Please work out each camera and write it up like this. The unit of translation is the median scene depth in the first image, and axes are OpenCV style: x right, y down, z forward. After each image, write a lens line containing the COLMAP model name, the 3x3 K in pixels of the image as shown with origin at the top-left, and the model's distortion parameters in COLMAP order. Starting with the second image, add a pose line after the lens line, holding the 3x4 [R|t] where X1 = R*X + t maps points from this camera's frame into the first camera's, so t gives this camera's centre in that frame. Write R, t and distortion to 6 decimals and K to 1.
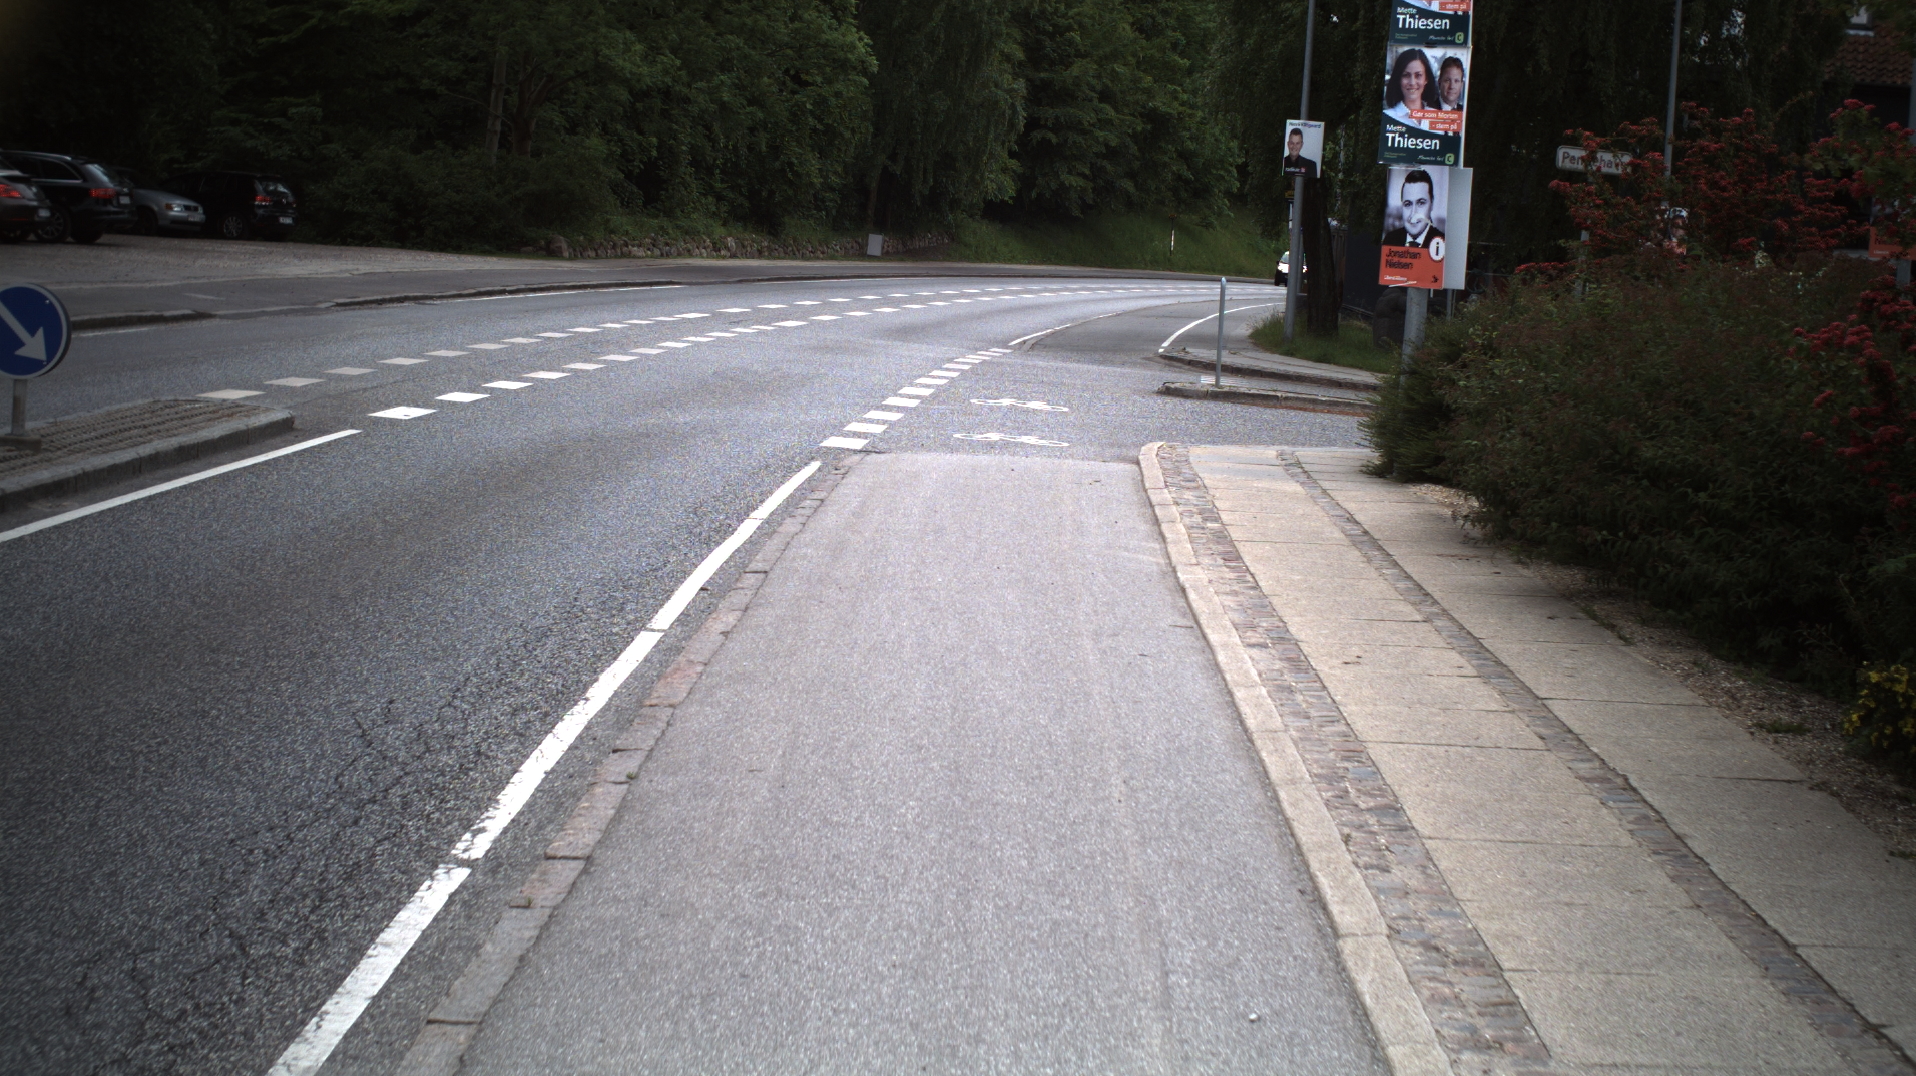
lens RADIAL K [[3596.1, 0, 958.0], [0, 3596.1, 538.0], [0, 0, 1]] dist [-0.361447, 0.661734]
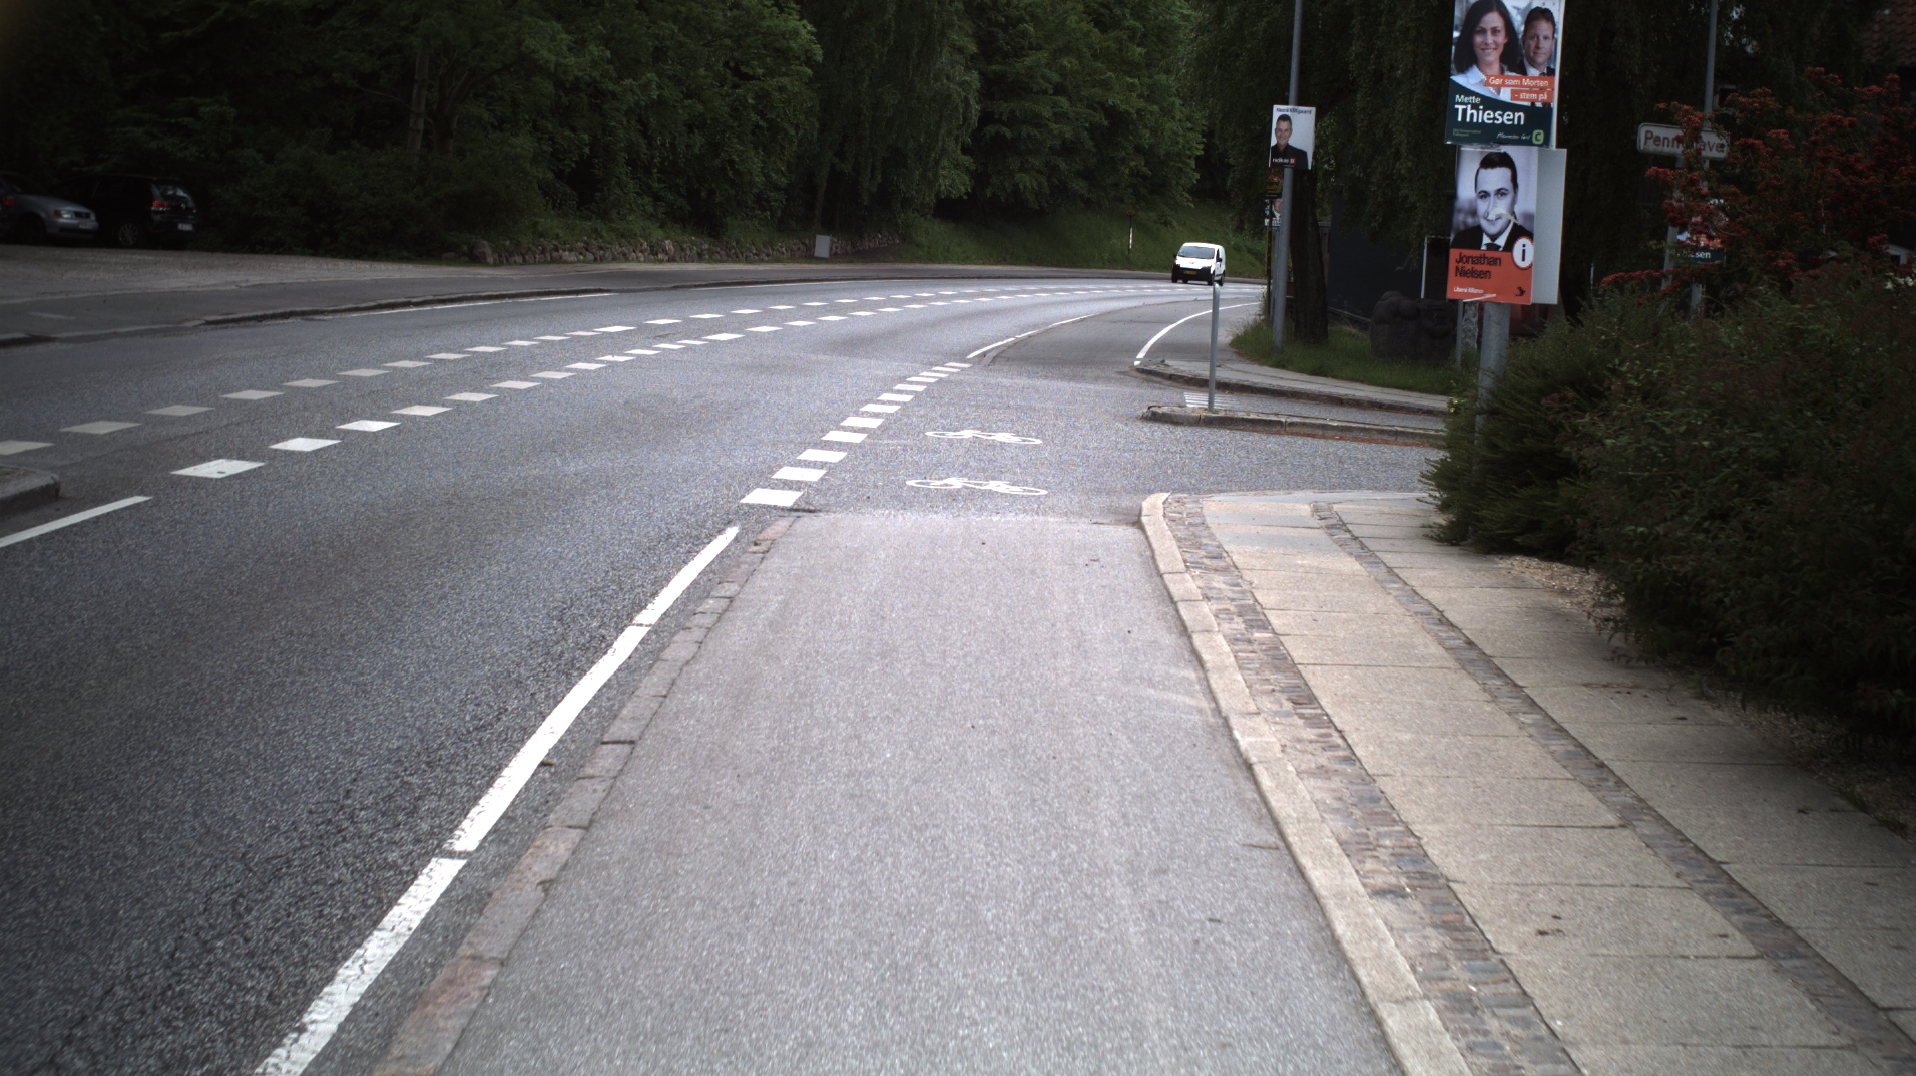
lens RADIAL K [[3596.1, 0, 958.0], [0, 3596.1, 538.0], [0, 0, 1]] dist [-0.361447, 0.661734]
pose [[0.999871, -0.009804, 0.012735, -0.000033], [0.009800, 0.999952, 0.000401, -0.009235], [-0.012738, -0.000276, 0.999919, 0.102074]]
